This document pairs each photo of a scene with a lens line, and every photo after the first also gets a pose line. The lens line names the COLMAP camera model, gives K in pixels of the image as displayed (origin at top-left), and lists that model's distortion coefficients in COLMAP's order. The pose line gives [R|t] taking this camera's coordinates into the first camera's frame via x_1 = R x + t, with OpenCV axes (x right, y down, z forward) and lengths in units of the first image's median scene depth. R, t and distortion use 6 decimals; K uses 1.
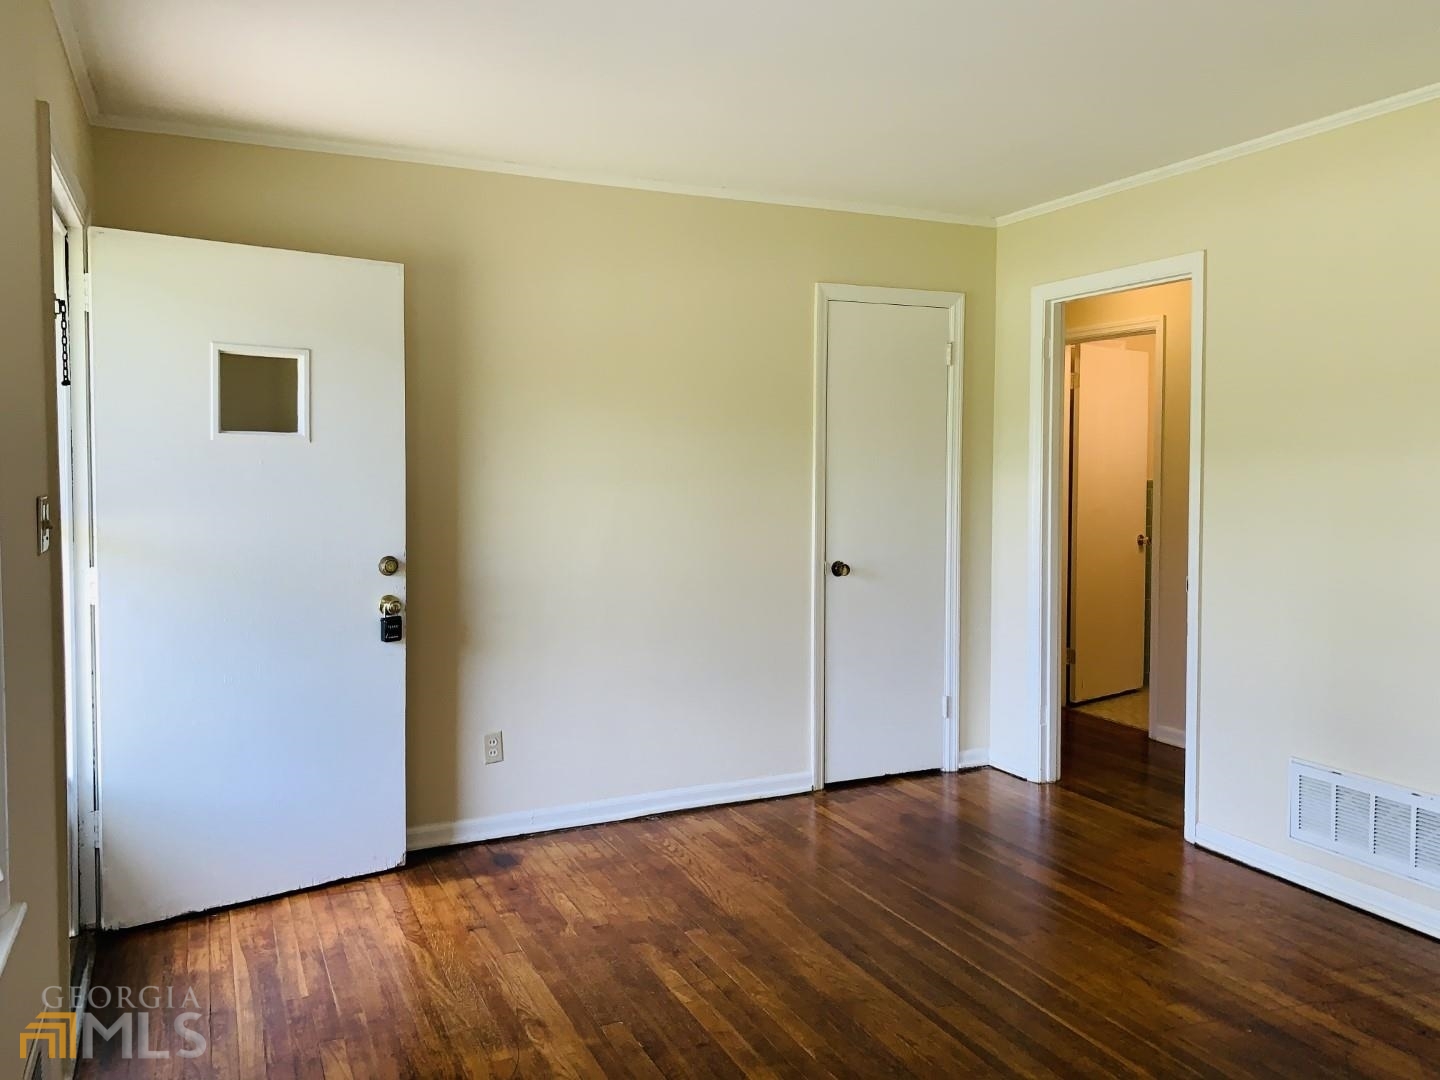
lens RADIAL K [[1110.9, 0, 719.6], [0, 1110.9, 532.5], [0, 0, 1]] dist [0.041085, -0.043021]
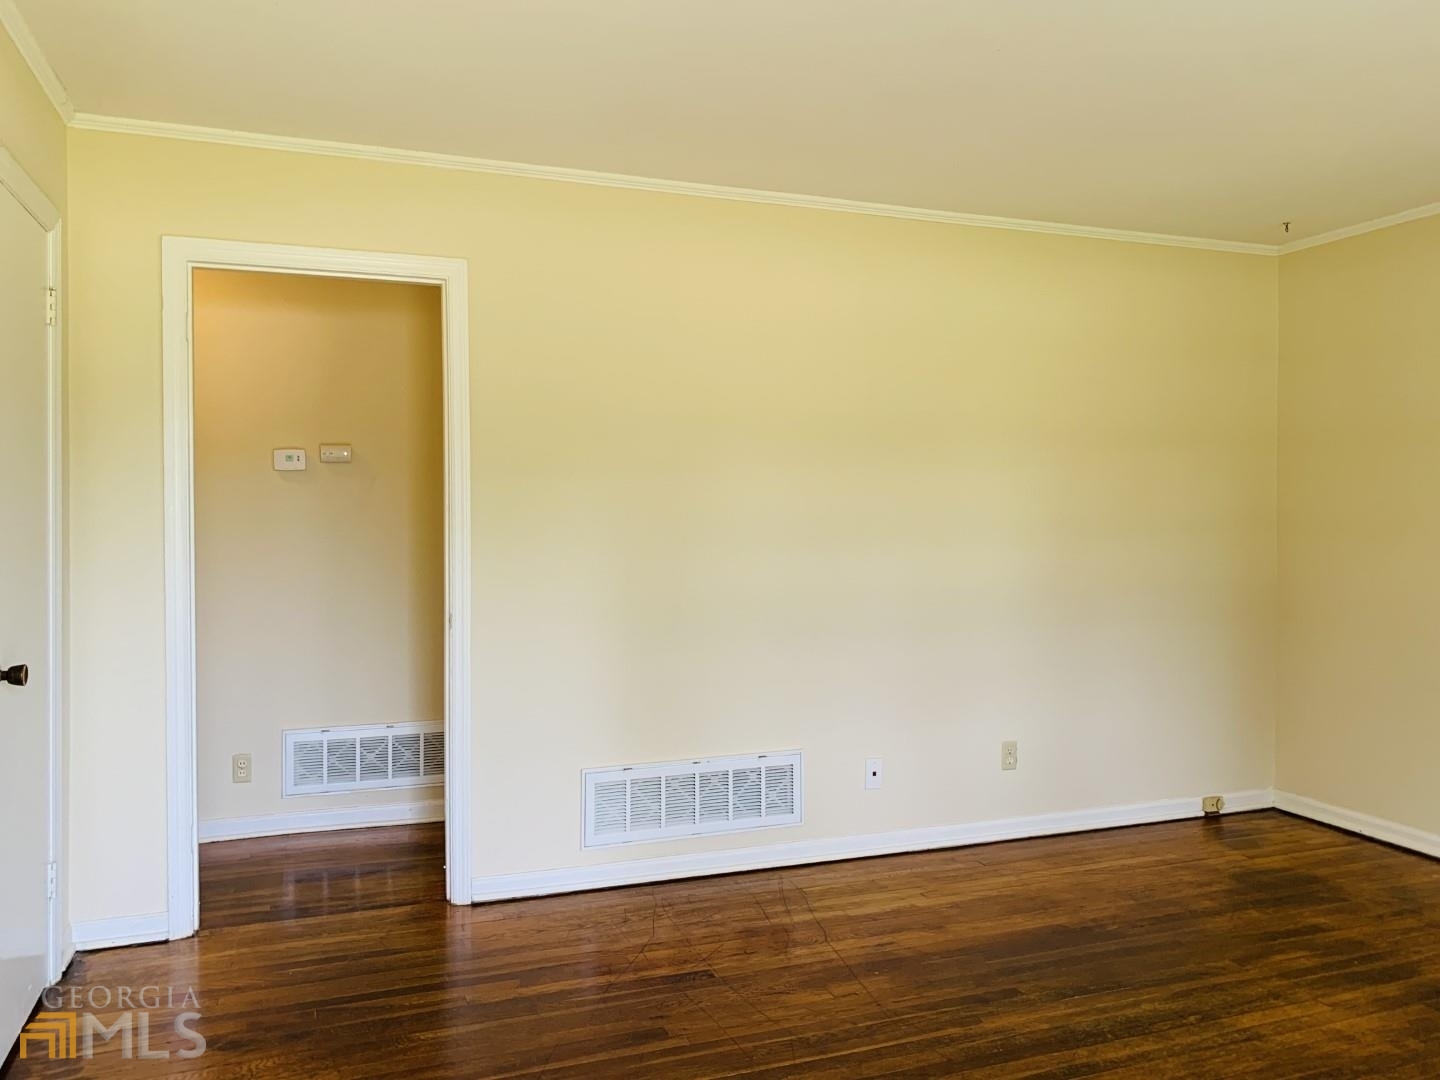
lens RADIAL K [[1110.9, 0, 722.0], [0, 1110.9, 525.1], [0, 0, 1]] dist [0.041085, -0.043021]
pose [[0.082987, -0.008707, 0.996513, -0.556345], [0.063489, 0.997977, 0.003433, -0.023945], [-0.994526, 0.062983, 0.083372, 0.842583]]
